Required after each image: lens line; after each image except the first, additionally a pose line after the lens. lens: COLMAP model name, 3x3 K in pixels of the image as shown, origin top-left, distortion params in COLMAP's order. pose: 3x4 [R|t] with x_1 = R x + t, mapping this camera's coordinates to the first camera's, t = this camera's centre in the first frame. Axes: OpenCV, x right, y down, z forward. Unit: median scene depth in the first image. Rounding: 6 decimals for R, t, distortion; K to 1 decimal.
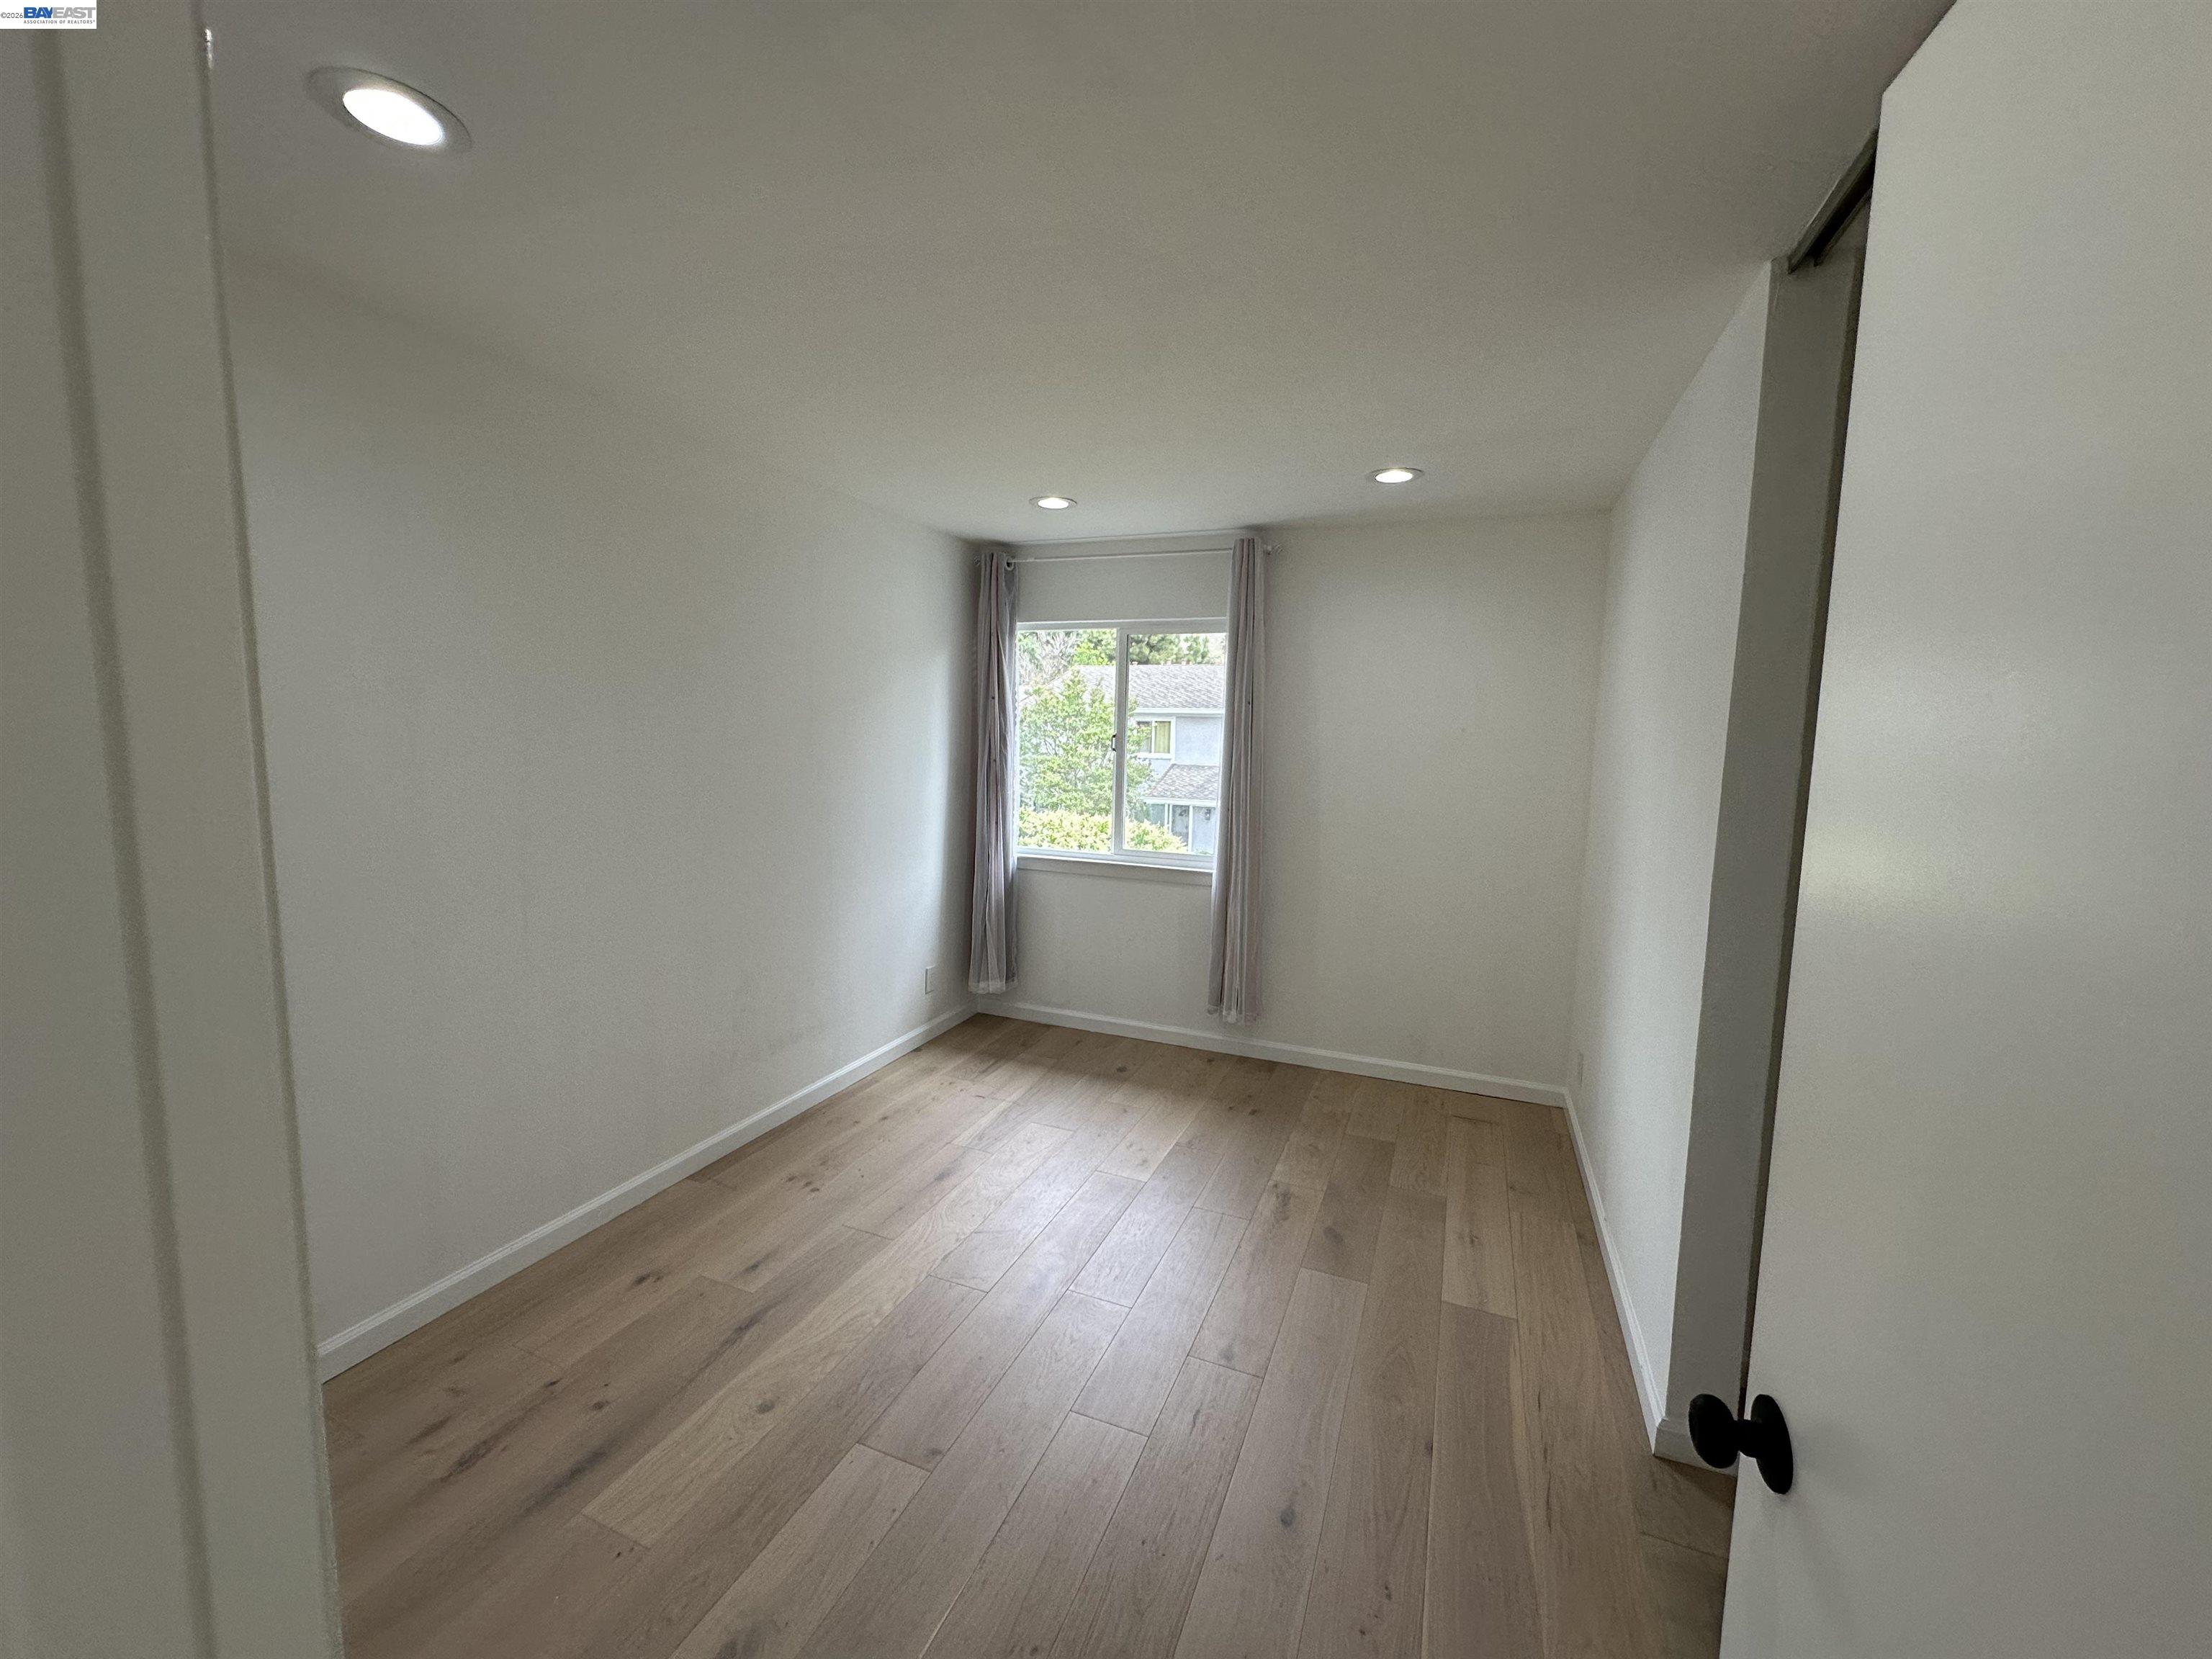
lens RADIAL K [[879.4, 0, 1103.9], [0, 879.4, 828.5], [0, 0, 1]] dist [-0.001050, 0.000224]
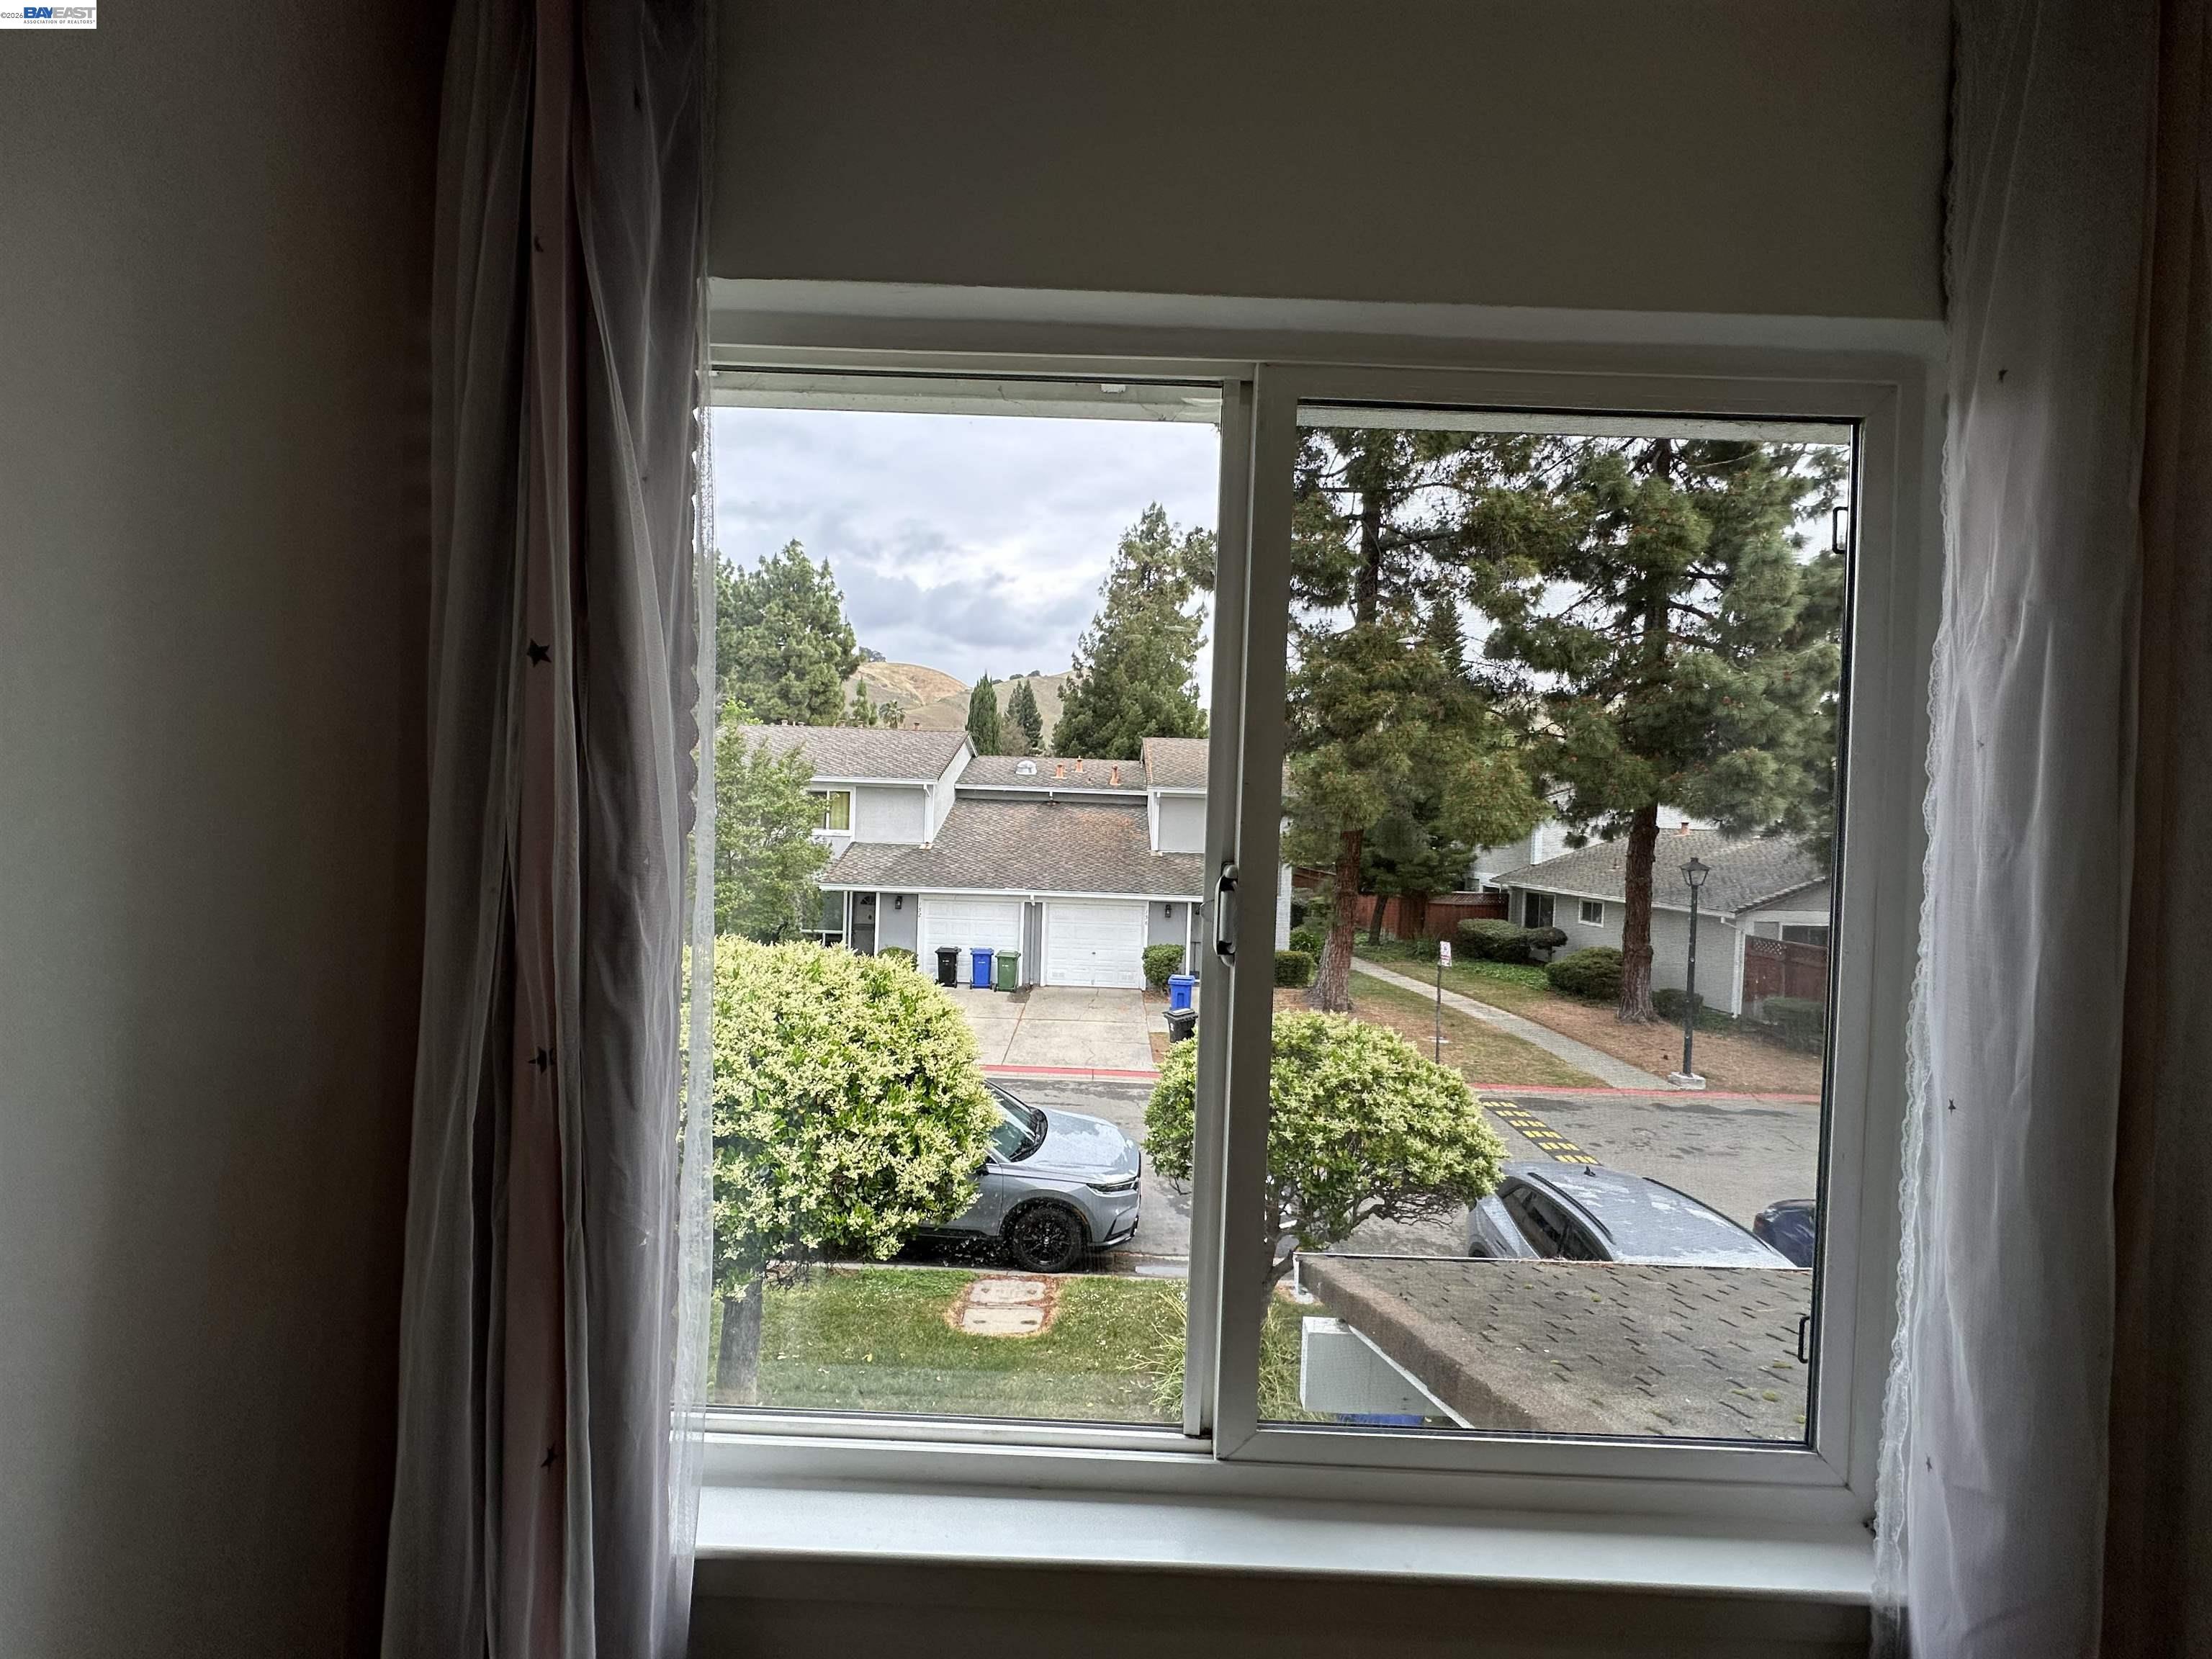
lens RADIAL K [[879.4, 0, 1103.9], [0, 879.4, 828.5], [0, 0, 1]] dist [-0.001050, 0.000224]
pose [[0.927247, 0.002985, 0.374438, -0.016886], [0.027374, 0.996752, -0.075735, -0.019132], [-0.373448, 0.080475, 0.924154, 0.151843]]
